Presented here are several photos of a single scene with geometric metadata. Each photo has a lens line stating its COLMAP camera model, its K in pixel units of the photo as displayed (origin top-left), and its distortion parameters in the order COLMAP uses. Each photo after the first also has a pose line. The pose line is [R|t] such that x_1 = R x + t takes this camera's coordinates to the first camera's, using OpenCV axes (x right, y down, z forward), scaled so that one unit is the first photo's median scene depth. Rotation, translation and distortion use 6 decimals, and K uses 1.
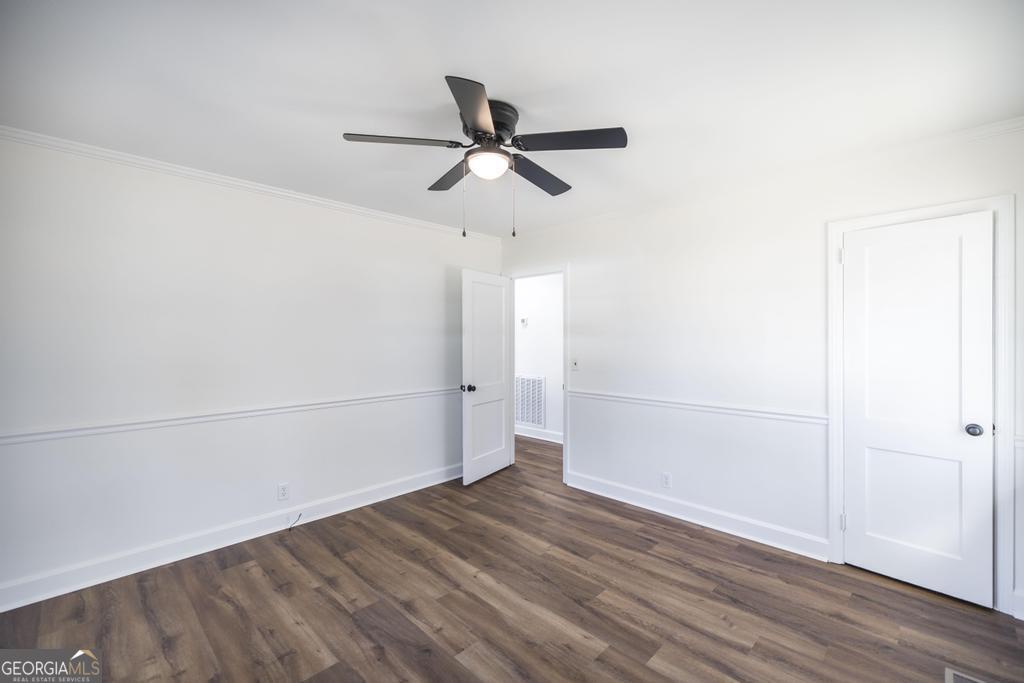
lens RADIAL K [[418.9, 0, 512.0], [0, 418.9, 341.5], [0, 0, 1]] dist [0.000966, -0.000054]
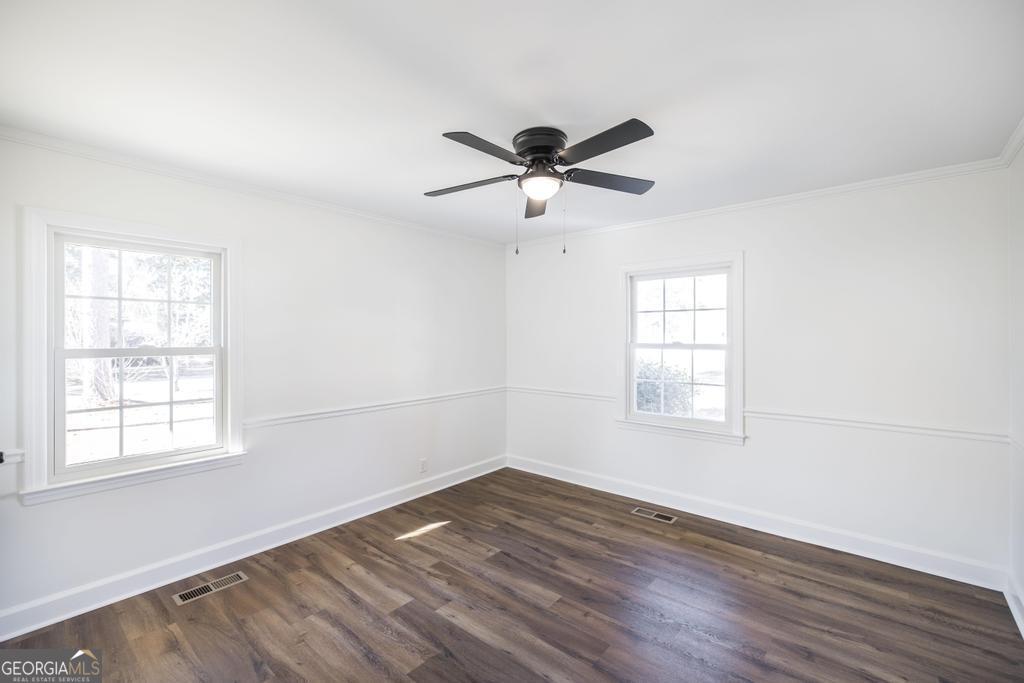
lens RADIAL K [[418.9, 0, 512.0], [0, 418.9, 341.5], [0, 0, 1]] dist [0.000966, -0.000054]
pose [[-0.997379, 0.002829, -0.072292, 0.096237], [0.002111, 0.999948, 0.009995, -0.036271], [0.072317, 0.009817, -0.997333, 2.059392]]
